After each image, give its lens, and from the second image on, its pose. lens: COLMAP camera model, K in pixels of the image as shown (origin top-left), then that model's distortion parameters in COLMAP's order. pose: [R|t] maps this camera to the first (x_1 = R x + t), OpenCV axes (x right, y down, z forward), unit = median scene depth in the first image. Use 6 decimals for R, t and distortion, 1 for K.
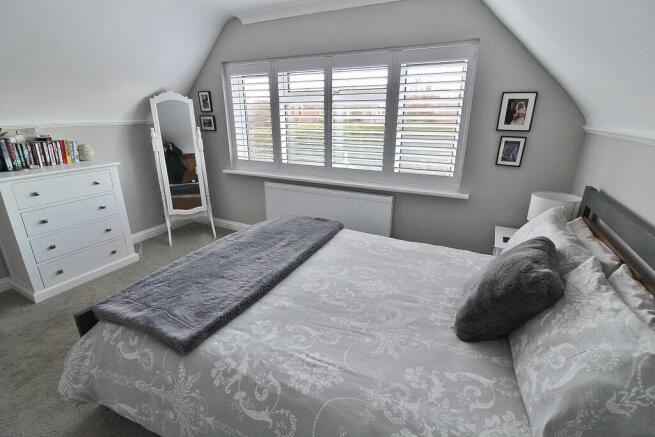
lens RADIAL K [[303.0, 0, 327.9], [0, 303.0, 219.8], [0, 0, 1]] dist [-0.003529, 0.000008]
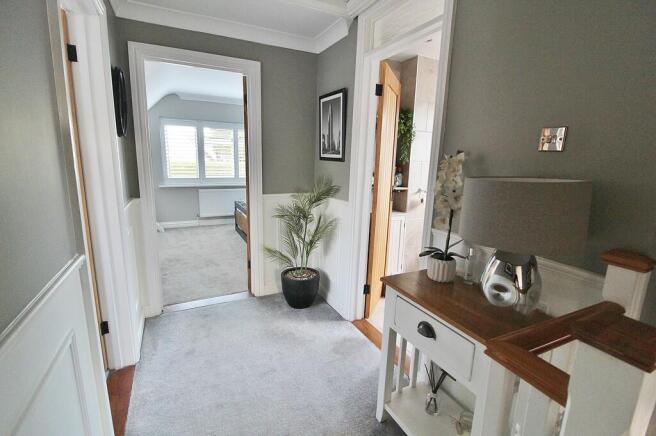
lens RADIAL K [[311.8, 0, 326.8], [0, 311.8, 221.7], [0, 0, 1]] dist [-0.002755, -0.001977]
pose [[0.600249, -0.153167, 0.785010, -1.365106], [0.234866, 0.971976, 0.010059, 0.230826], [-0.764551, 0.178335, 0.619401, -0.659255]]
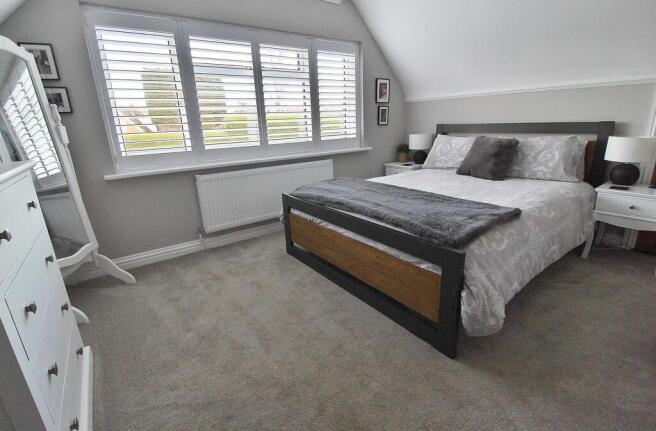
lens RADIAL K [[311.8, 0, 328.5], [0, 311.8, 215.3], [0, 0, 1]] dist [-0.002755, -0.001977]
pose [[0.461646, -0.274346, 0.843574, -0.888701], [0.324747, 0.937224, 0.127084, -0.025891], [-0.825483, 0.215280, 0.521759, 0.395972]]
